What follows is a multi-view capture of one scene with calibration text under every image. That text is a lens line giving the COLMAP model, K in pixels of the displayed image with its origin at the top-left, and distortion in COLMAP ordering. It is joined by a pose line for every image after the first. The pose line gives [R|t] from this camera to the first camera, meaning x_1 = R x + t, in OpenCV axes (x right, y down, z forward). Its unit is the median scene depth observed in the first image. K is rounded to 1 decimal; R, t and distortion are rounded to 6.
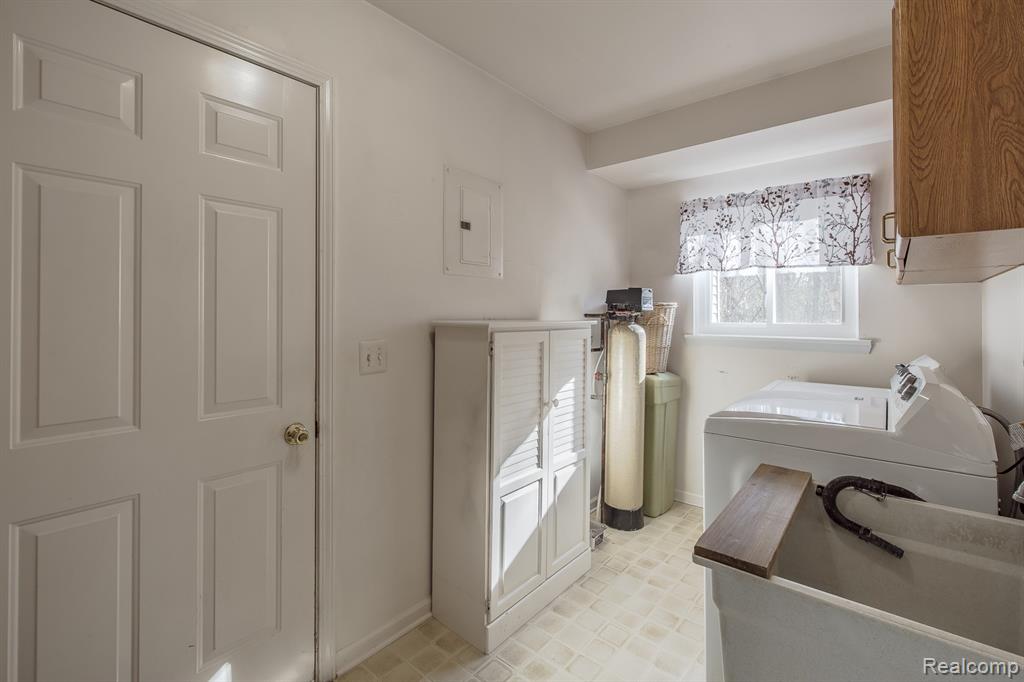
lens RADIAL K [[452.0, 0, 501.0], [0, 452.0, 321.1], [0, 0, 1]] dist [-0.001860, -0.000198]
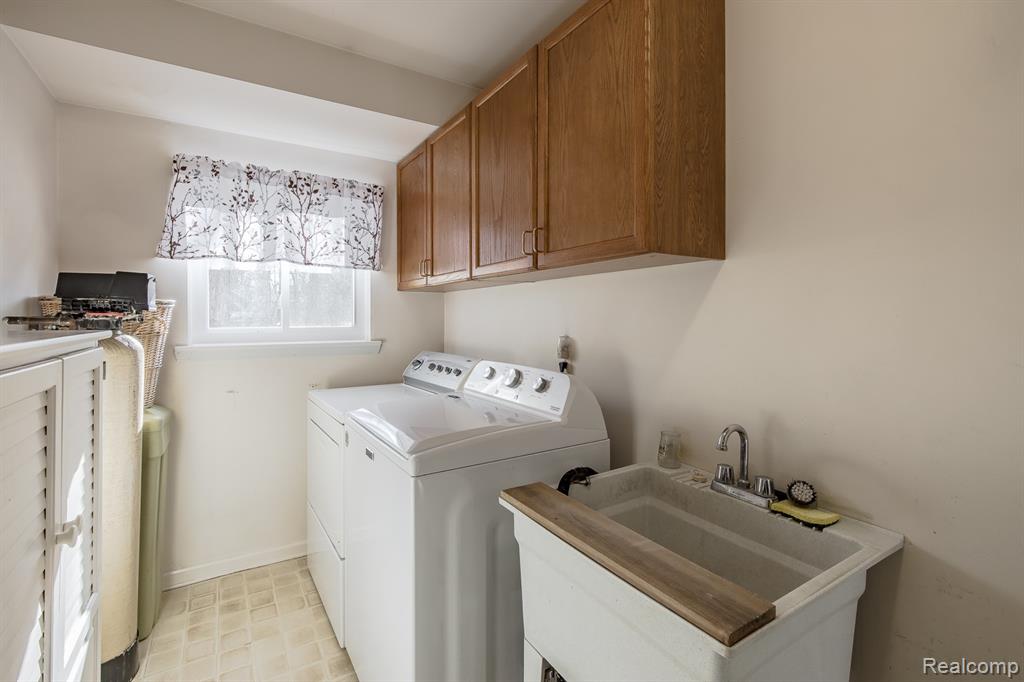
lens RADIAL K [[452.0, 0, 501.0], [0, 452.0, 321.1], [0, 0, 1]] dist [-0.001860, -0.000198]
pose [[0.299657, -0.011178, 0.953982, -0.121518], [0.015114, 0.999861, 0.006968, -0.007221], [-0.953927, 0.012331, 0.299784, 0.366143]]
